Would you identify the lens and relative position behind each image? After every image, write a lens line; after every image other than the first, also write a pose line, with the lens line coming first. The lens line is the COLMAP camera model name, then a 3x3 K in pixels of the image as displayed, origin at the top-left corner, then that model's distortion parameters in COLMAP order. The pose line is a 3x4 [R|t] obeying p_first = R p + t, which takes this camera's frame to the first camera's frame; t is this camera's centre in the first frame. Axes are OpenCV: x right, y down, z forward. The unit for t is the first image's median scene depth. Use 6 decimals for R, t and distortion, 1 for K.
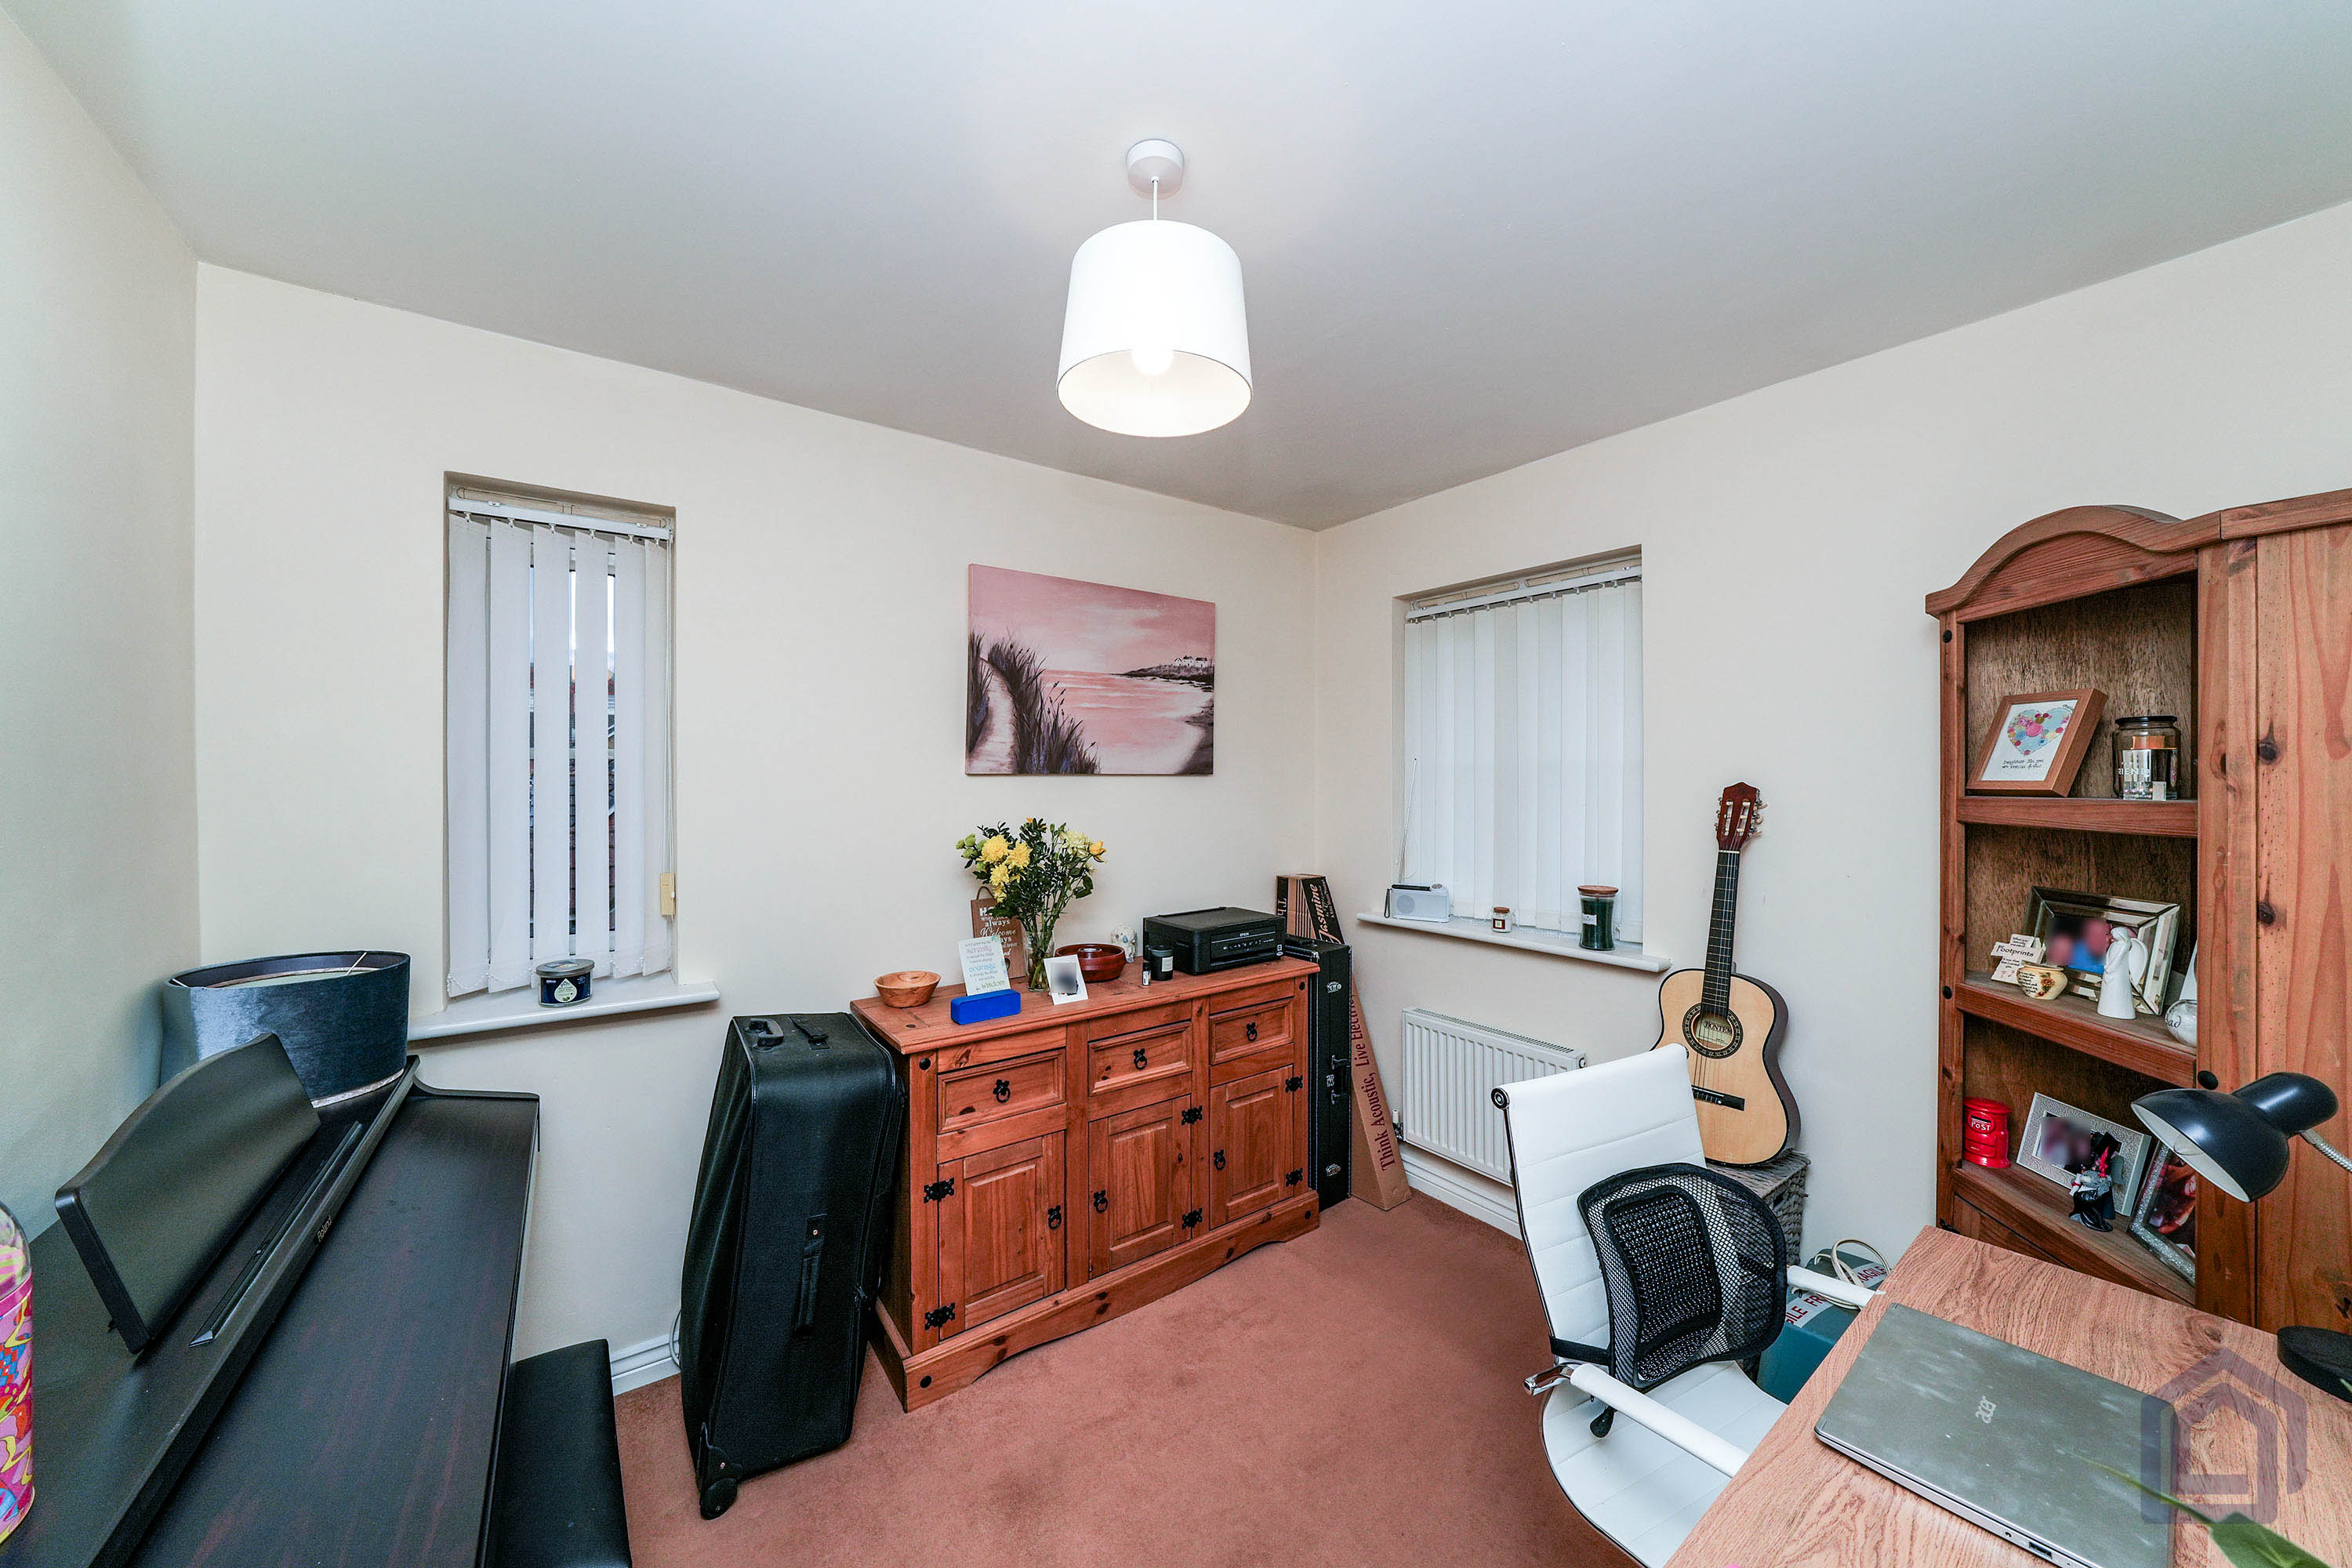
lens RADIAL K [[822.3, 0, 1171.5], [0, 822.3, 772.6], [0, 0, 1]] dist [-0.012658, 0.001787]
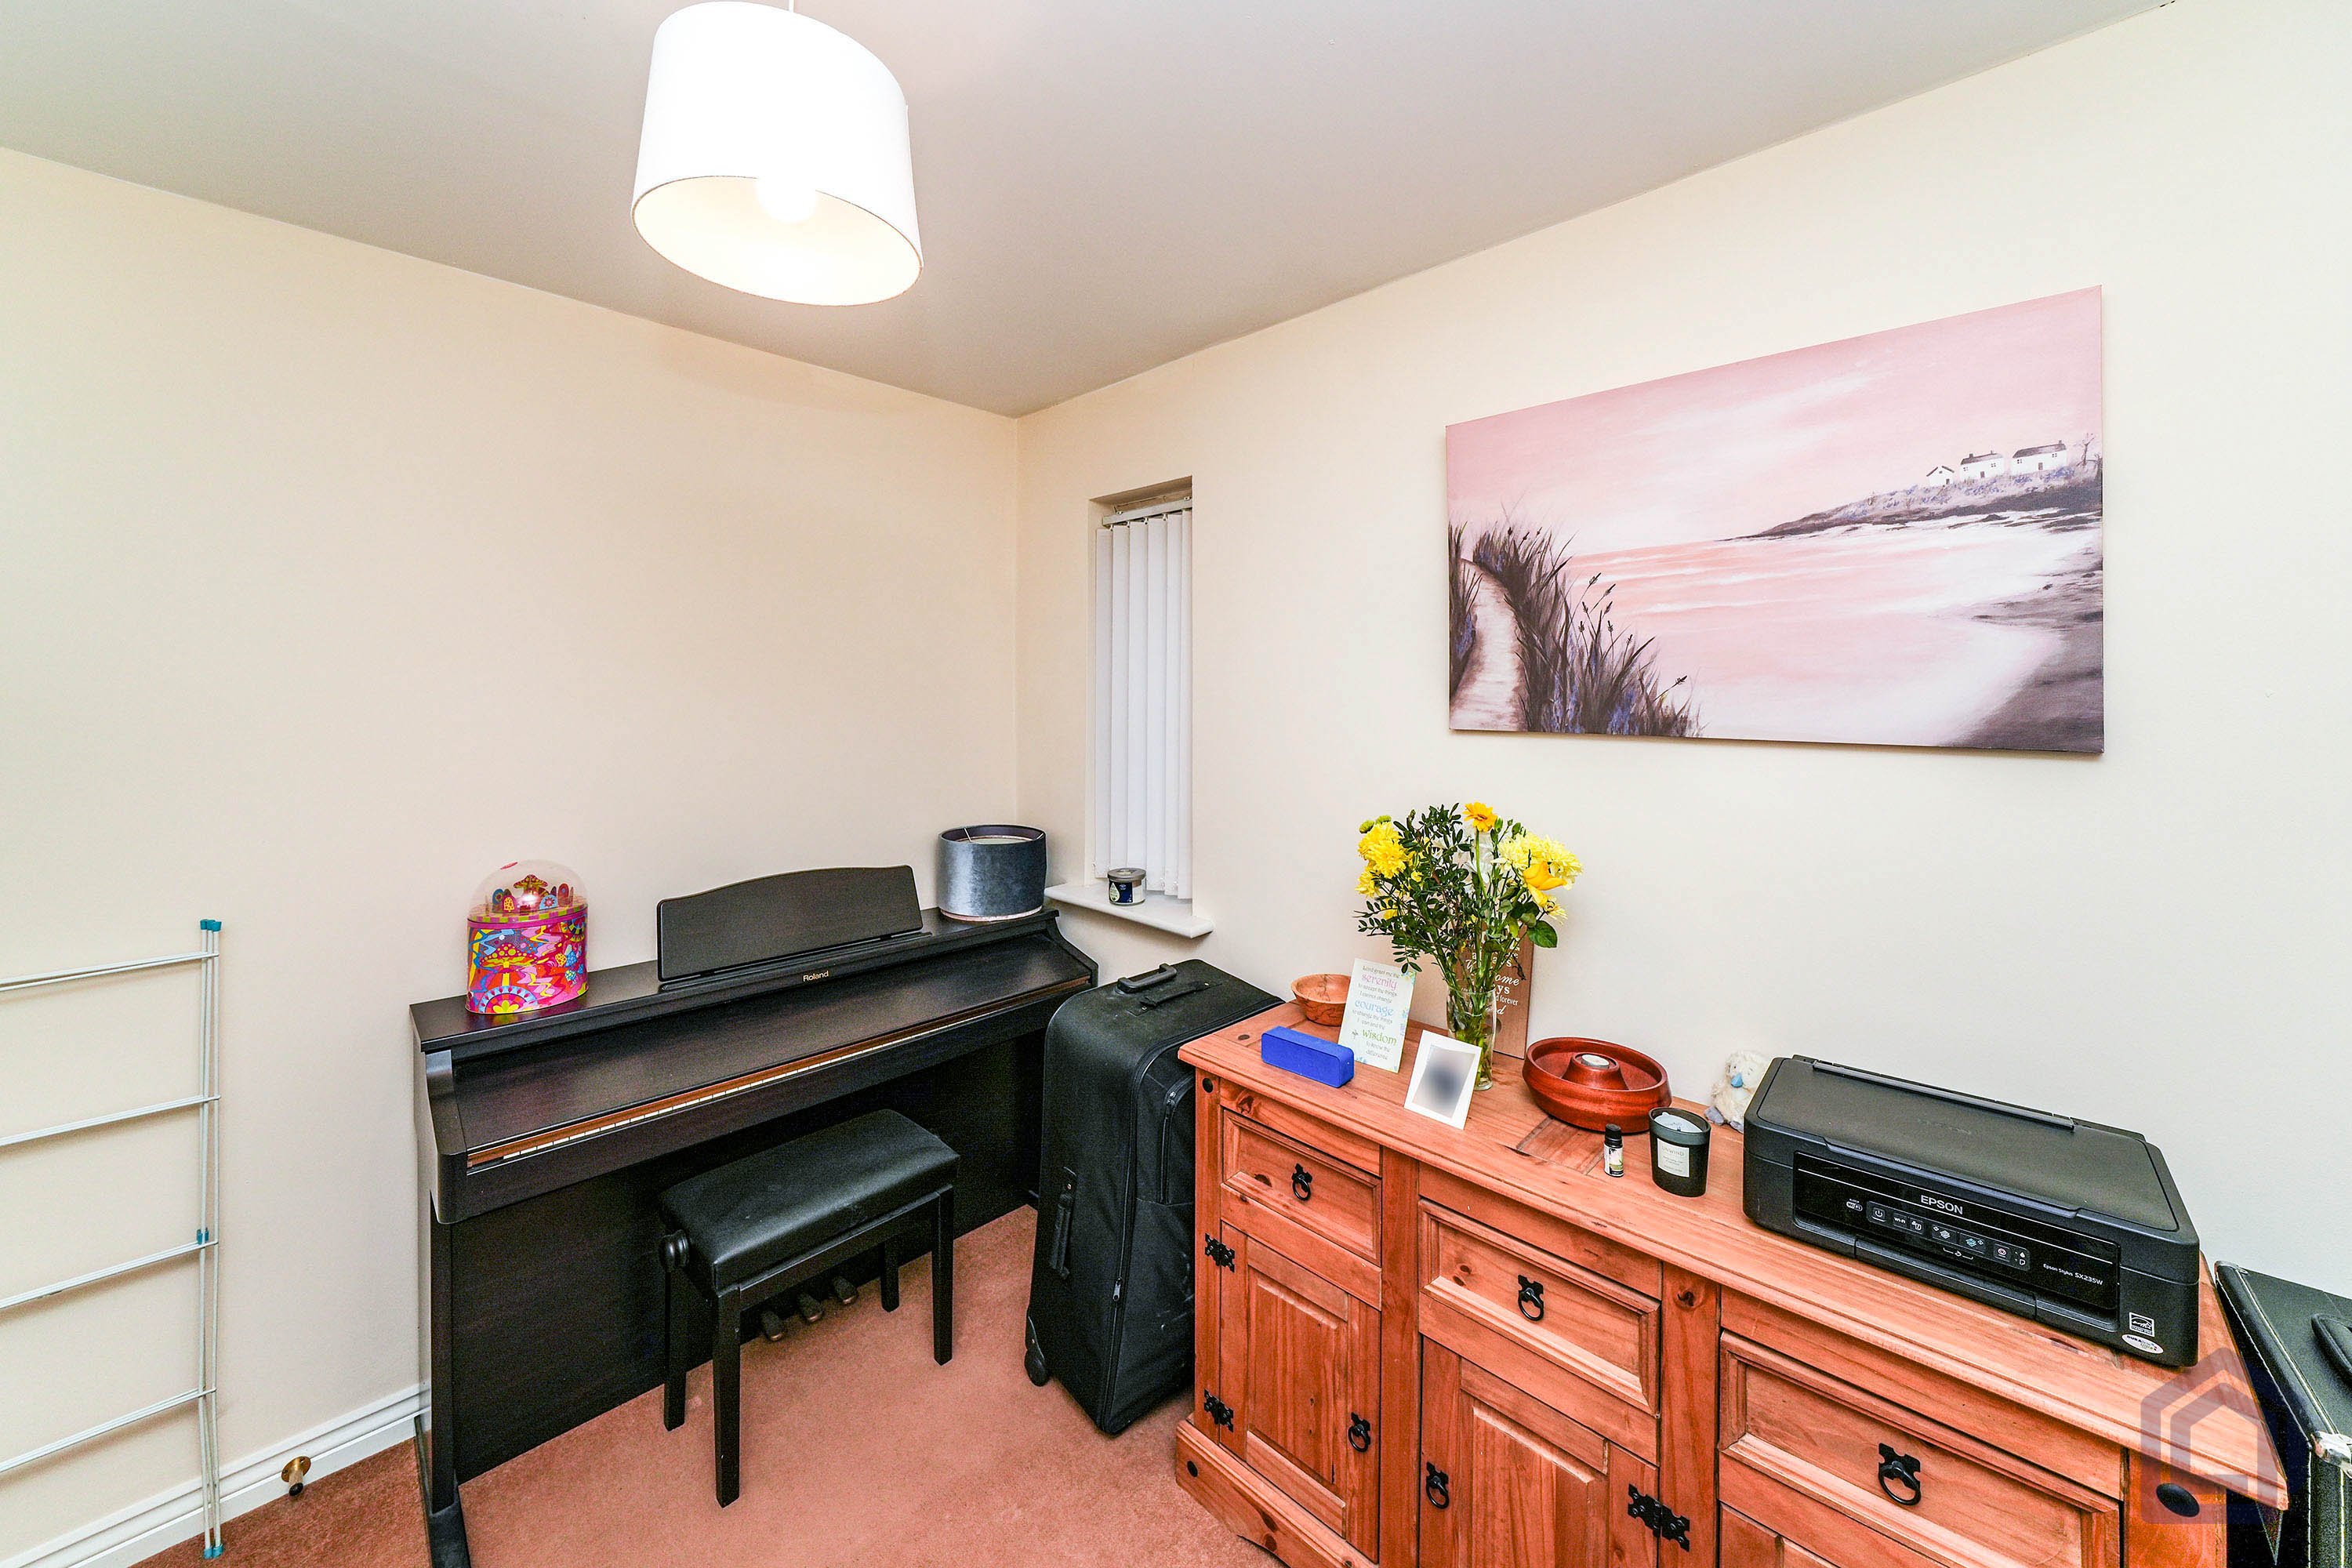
lens RADIAL K [[822.3, 0, 1149.4], [0, 822.3, 702.6], [0, 0, 1]] dist [-0.012658, 0.001787]
pose [[0.201151, 0.005568, -0.979544, 0.370740], [-0.009115, 0.999951, 0.003812, -0.020815], [0.979518, 0.008162, 0.201192, 0.596975]]
